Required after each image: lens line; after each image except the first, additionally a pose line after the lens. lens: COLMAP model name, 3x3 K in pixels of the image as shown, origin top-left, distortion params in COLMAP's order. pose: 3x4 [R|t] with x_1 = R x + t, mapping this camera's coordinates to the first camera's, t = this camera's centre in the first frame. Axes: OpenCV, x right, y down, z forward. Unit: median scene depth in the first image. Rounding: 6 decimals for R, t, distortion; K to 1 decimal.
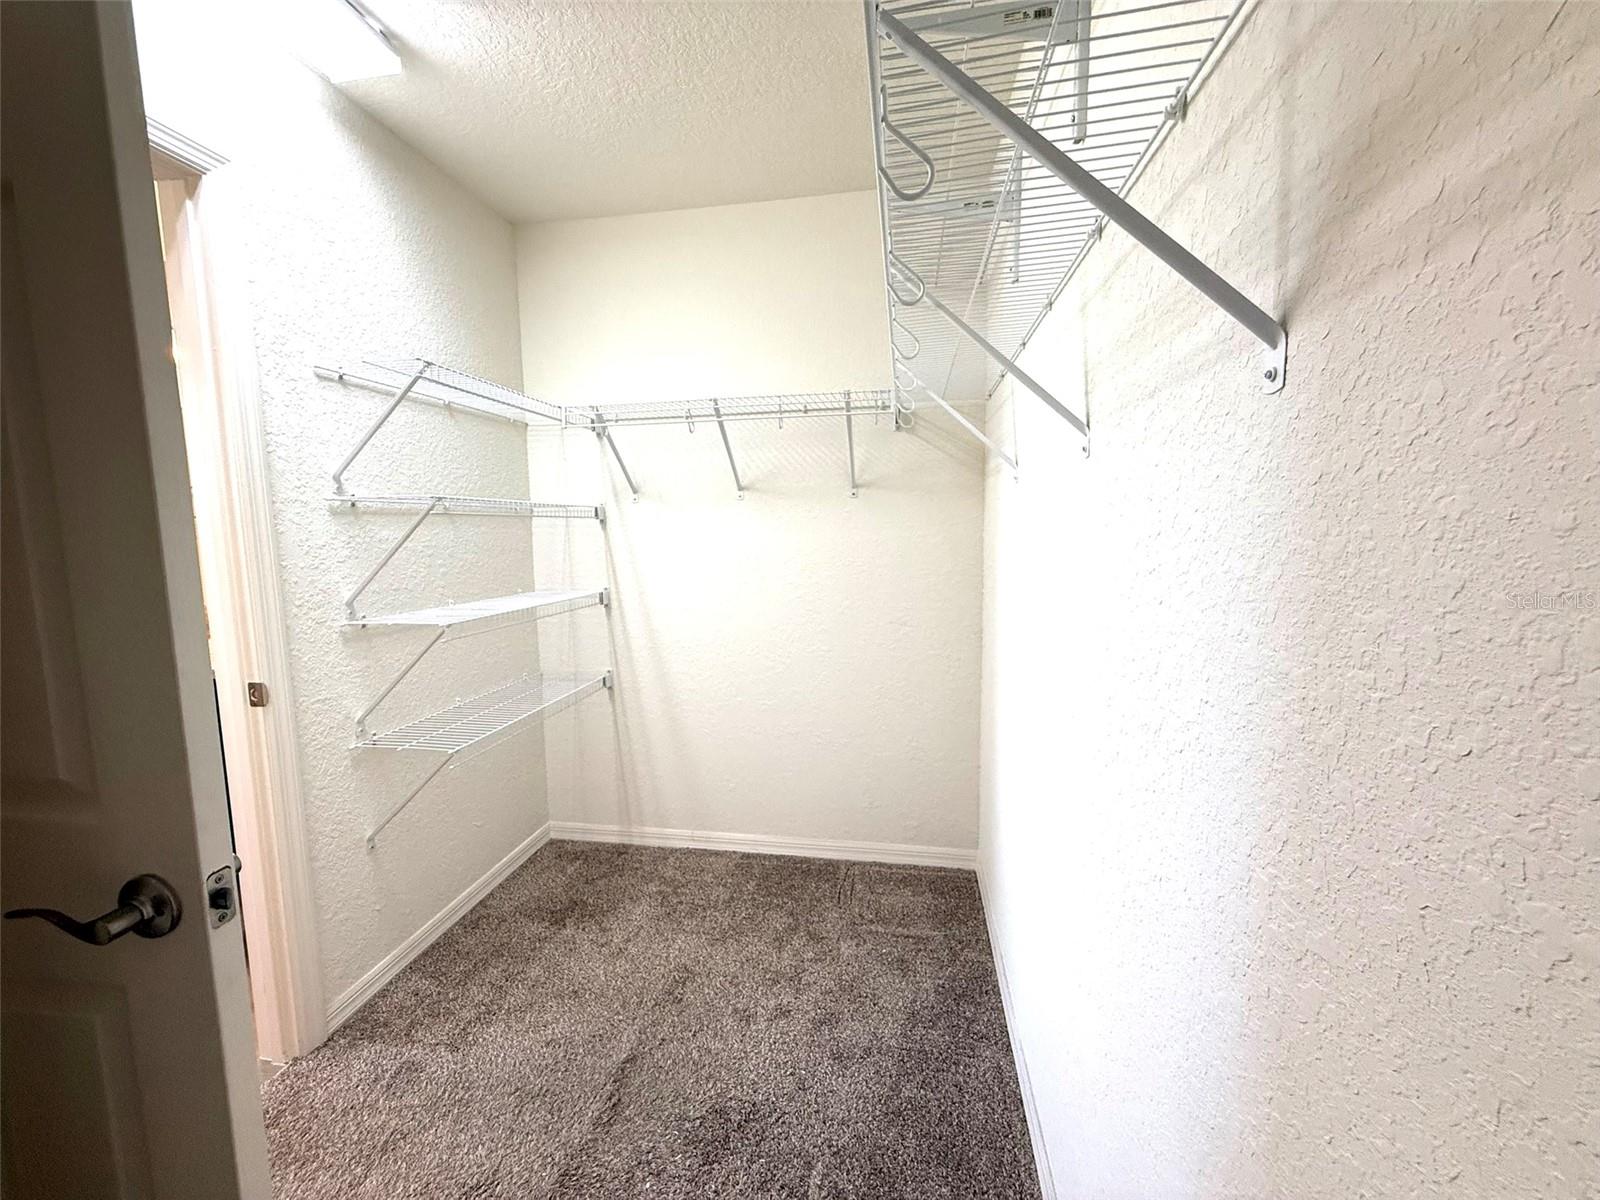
lens RADIAL K [[636.7, 0, 793.4], [0, 636.7, 599.5], [0, 0, 1]] dist [-0.000503, 0.001083]
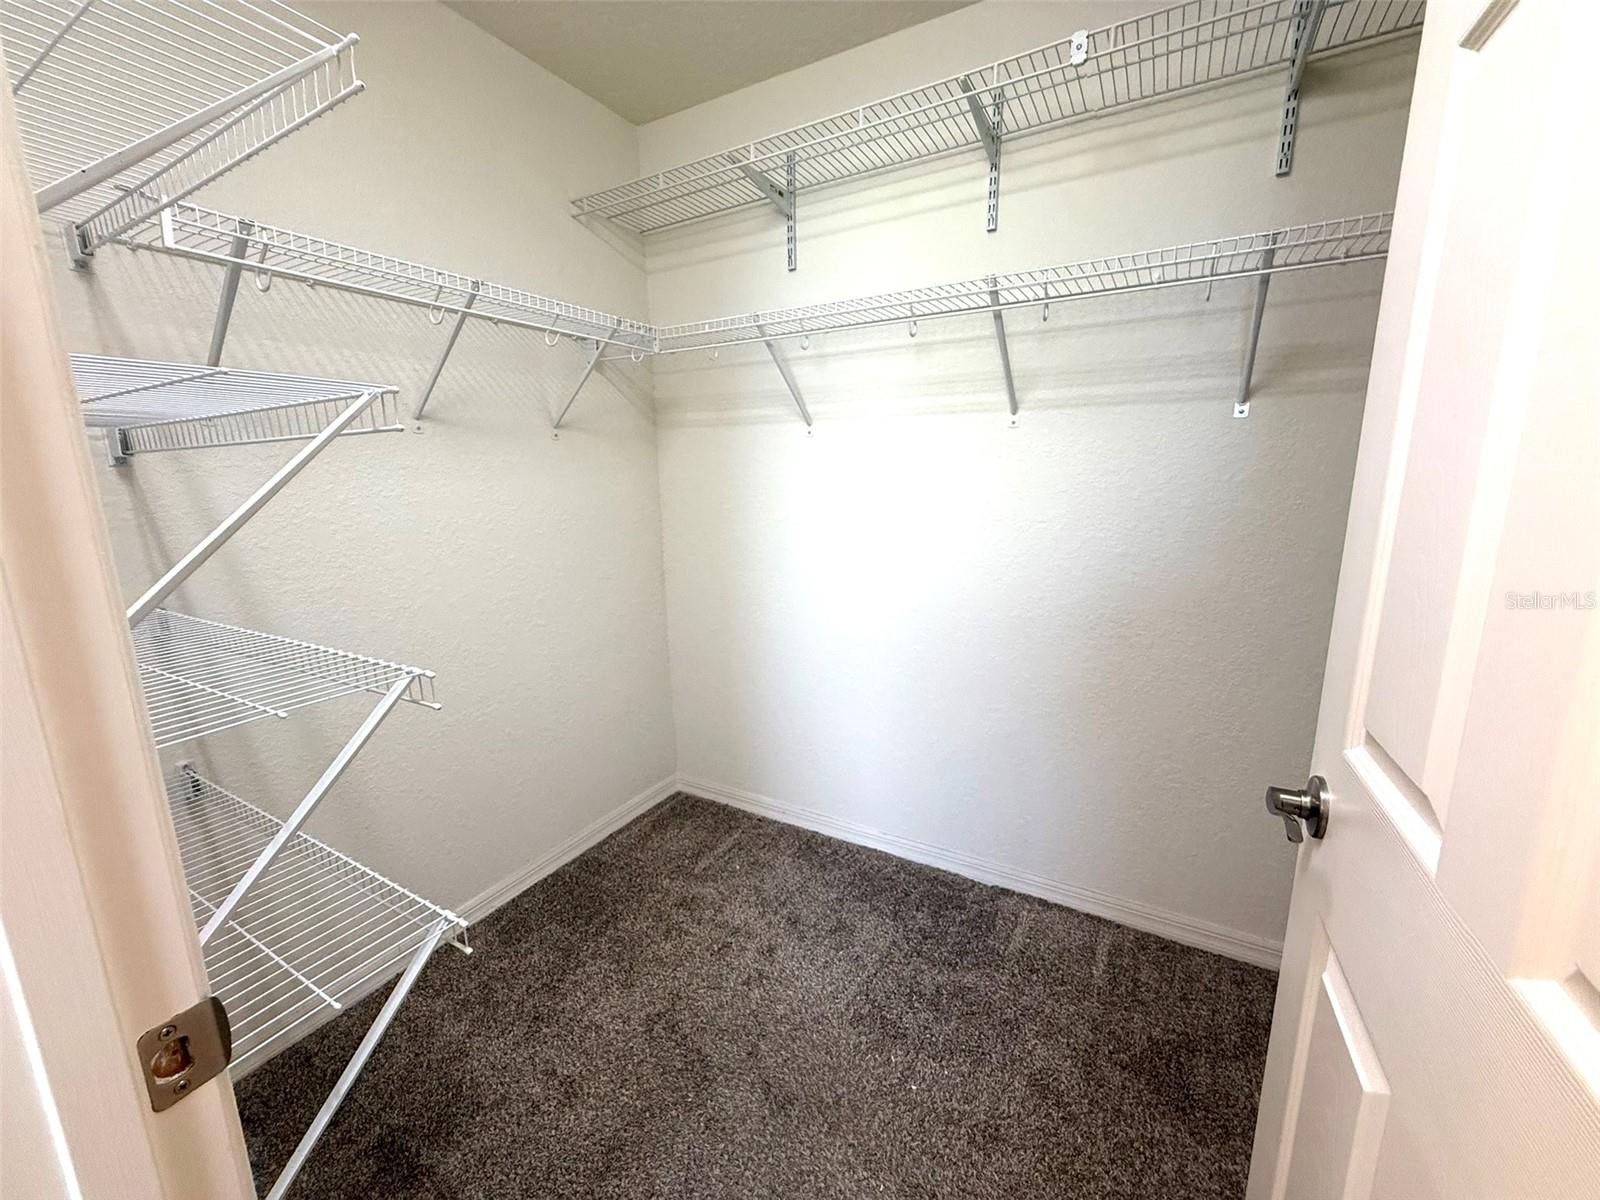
lens RADIAL K [[636.7, 0, 793.4], [0, 636.7, 599.5], [0, 0, 1]] dist [-0.000503, 0.001083]
pose [[0.350772, -0.177592, 0.919467, -0.639292], [0.117516, 0.982440, 0.144923, -0.037216], [-0.929058, 0.057217, 0.365482, 0.422245]]
